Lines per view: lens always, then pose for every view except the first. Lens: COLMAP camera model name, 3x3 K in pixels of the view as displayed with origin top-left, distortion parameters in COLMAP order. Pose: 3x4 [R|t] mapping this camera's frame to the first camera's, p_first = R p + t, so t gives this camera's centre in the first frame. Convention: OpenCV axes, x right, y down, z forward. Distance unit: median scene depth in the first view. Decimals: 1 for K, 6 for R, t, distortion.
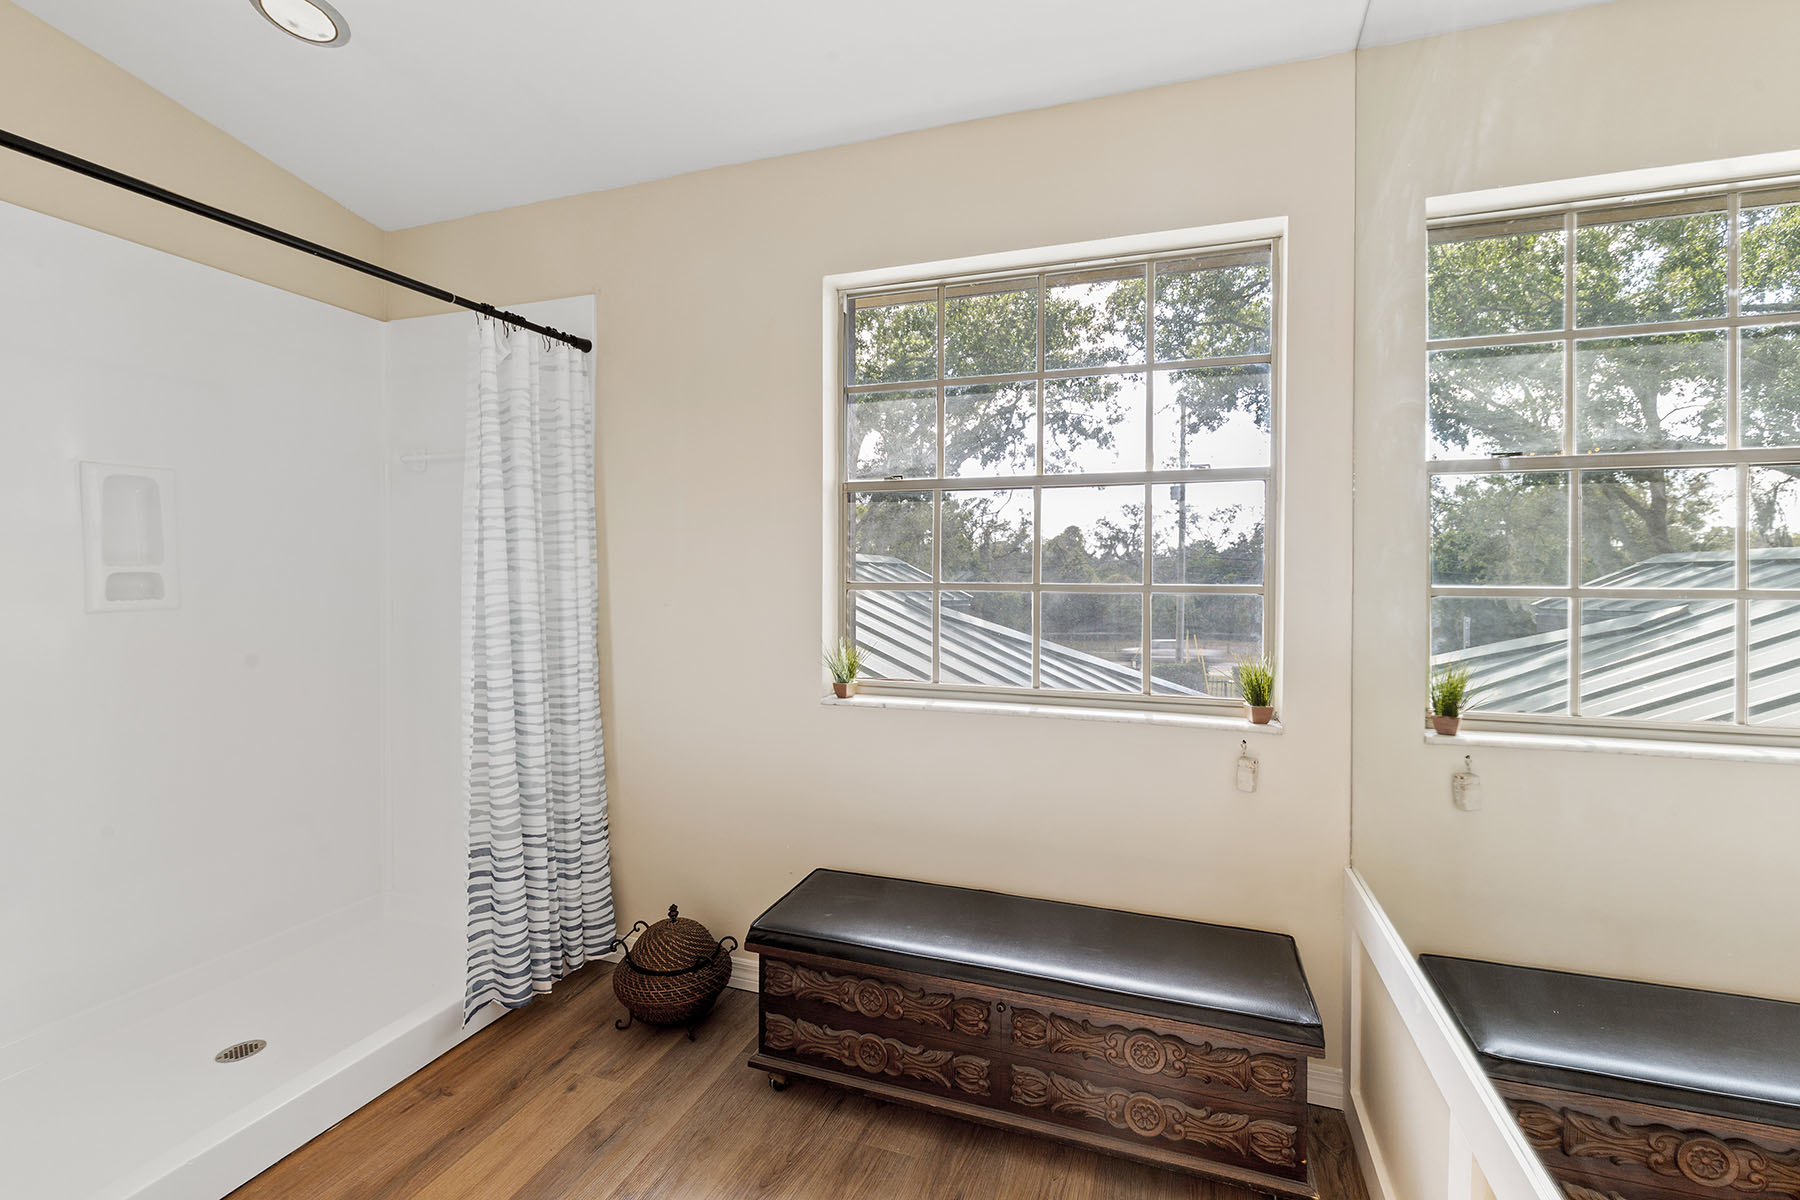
lens RADIAL K [[817.4, 0, 894.7], [0, 817.4, 585.0], [0, 0, 1]] dist [0.008373, -0.001576]
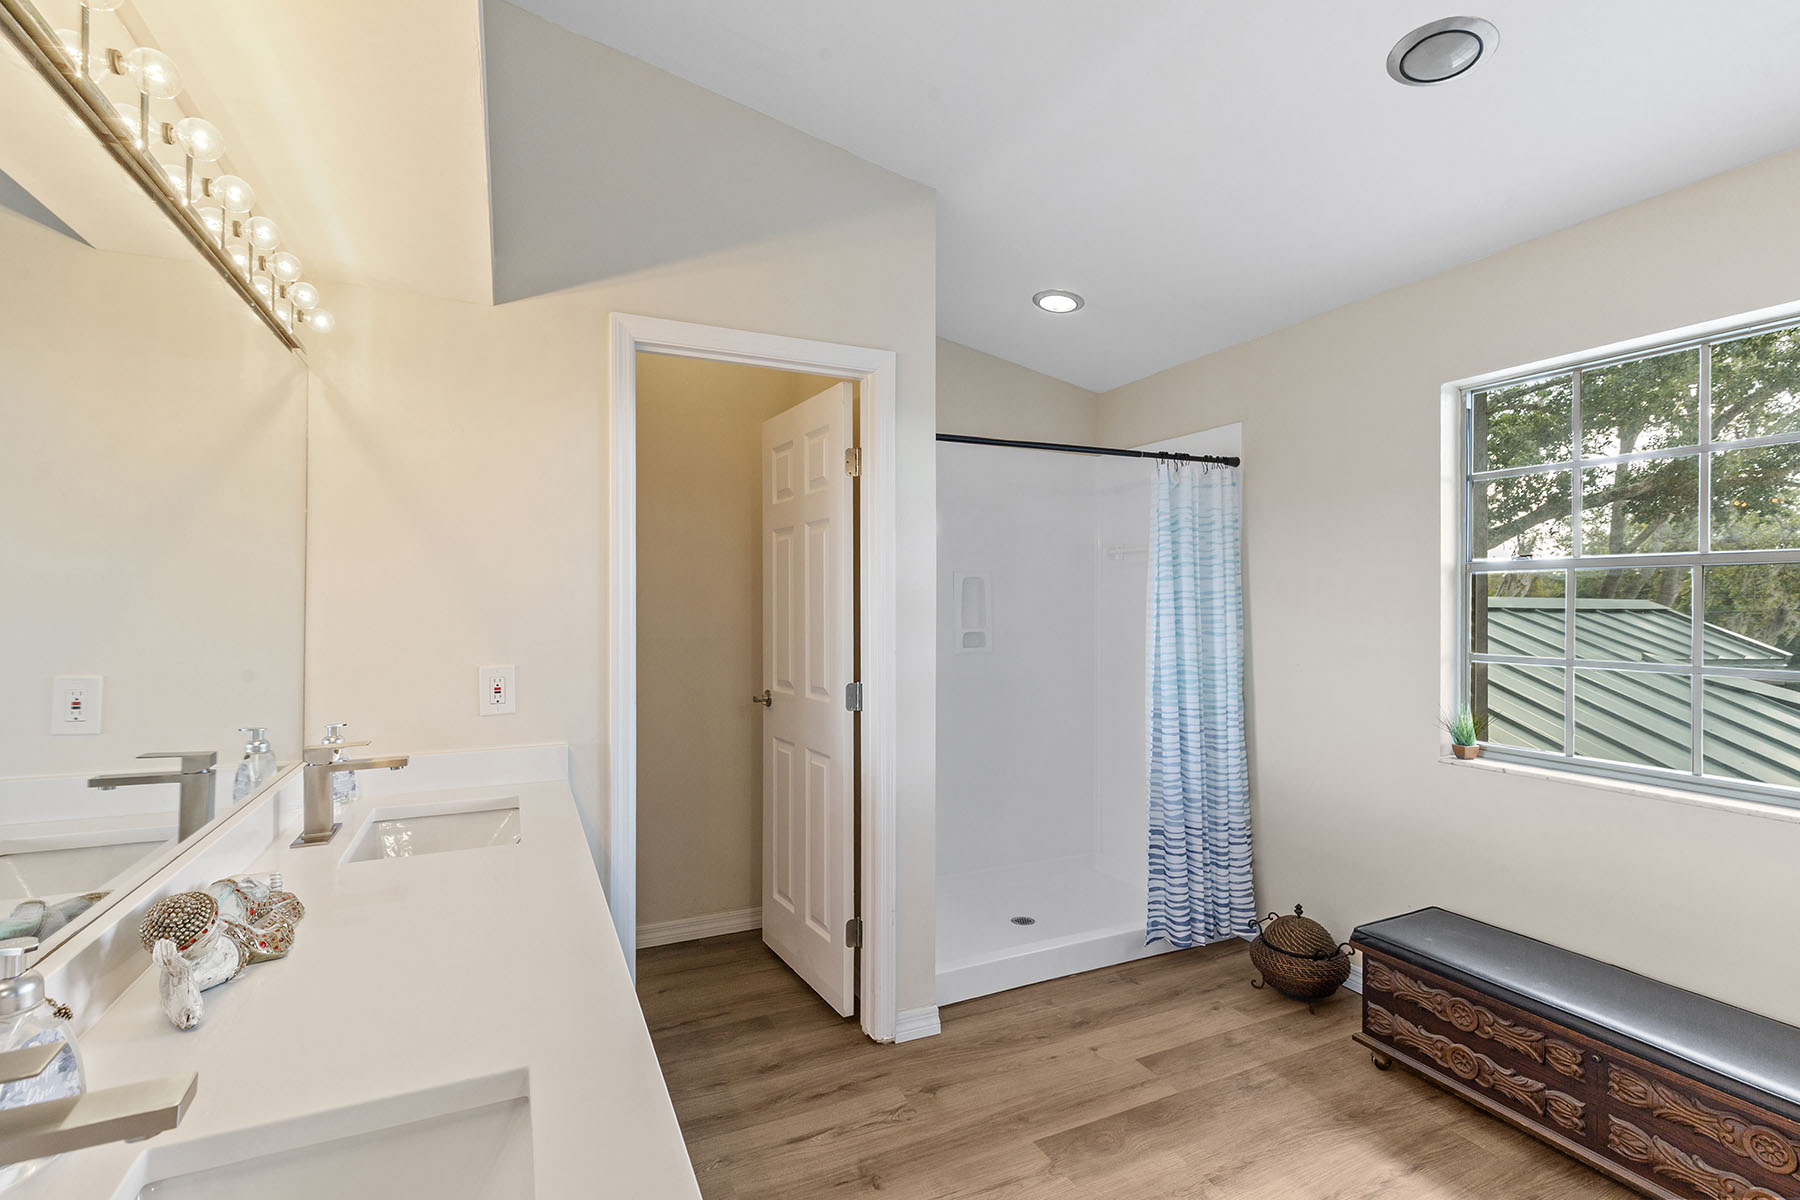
lens RADIAL K [[817.4, 0, 893.7], [0, 817.4, 602.1], [0, 0, 1]] dist [0.008373, -0.001576]
pose [[0.702164, -0.003292, -0.712007, 0.195497], [-0.010134, 0.999842, -0.014616, -0.052012], [0.711943, 0.017478, 0.702020, -0.345697]]
